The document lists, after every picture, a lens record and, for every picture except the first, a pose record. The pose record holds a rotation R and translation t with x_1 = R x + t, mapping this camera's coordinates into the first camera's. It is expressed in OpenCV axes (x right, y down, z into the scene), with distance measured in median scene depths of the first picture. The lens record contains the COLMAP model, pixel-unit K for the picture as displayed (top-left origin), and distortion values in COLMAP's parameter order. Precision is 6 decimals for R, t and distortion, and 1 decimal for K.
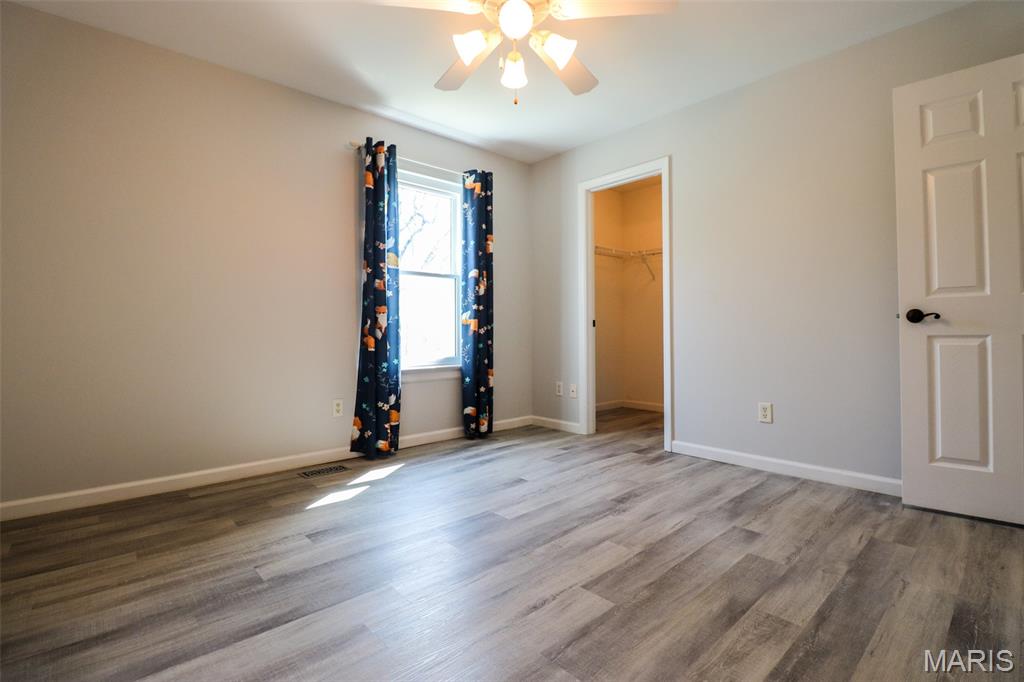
lens RADIAL K [[476.7, 0, 514.4], [0, 476.7, 339.2], [0, 0, 1]] dist [-0.006036, -0.006648]
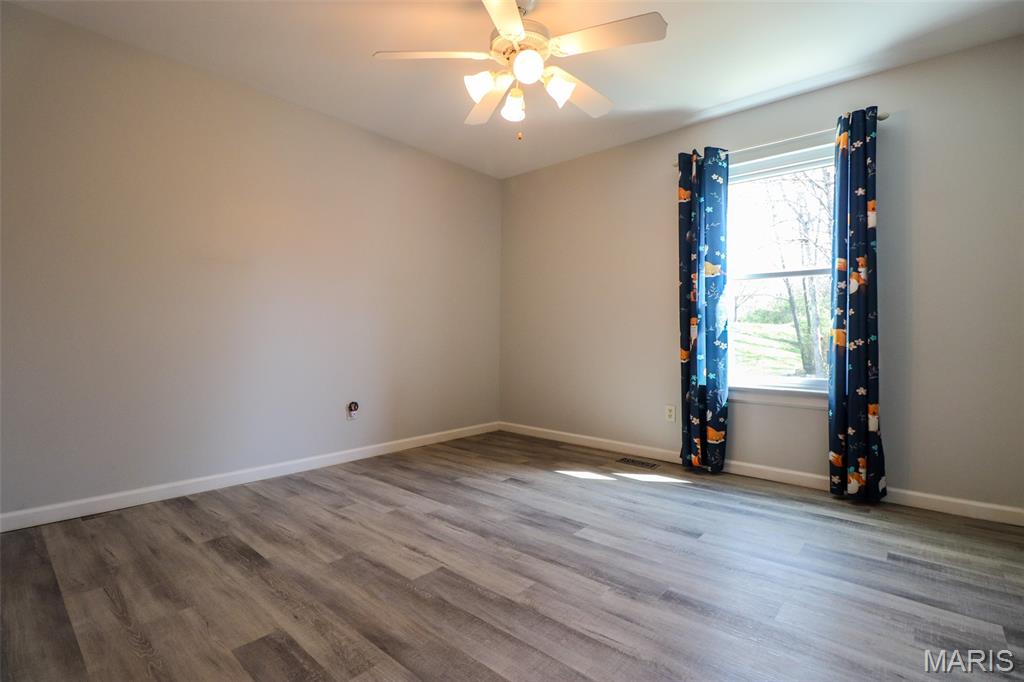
lens RADIAL K [[476.7, 0, 512.7], [0, 476.7, 343.7], [0, 0, 1]] dist [-0.006036, -0.006648]
pose [[0.108223, 0.022224, -0.993878, 0.928253], [-0.024494, 0.999506, 0.019683, -0.036289], [0.993825, 0.022214, 0.108714, 0.736974]]
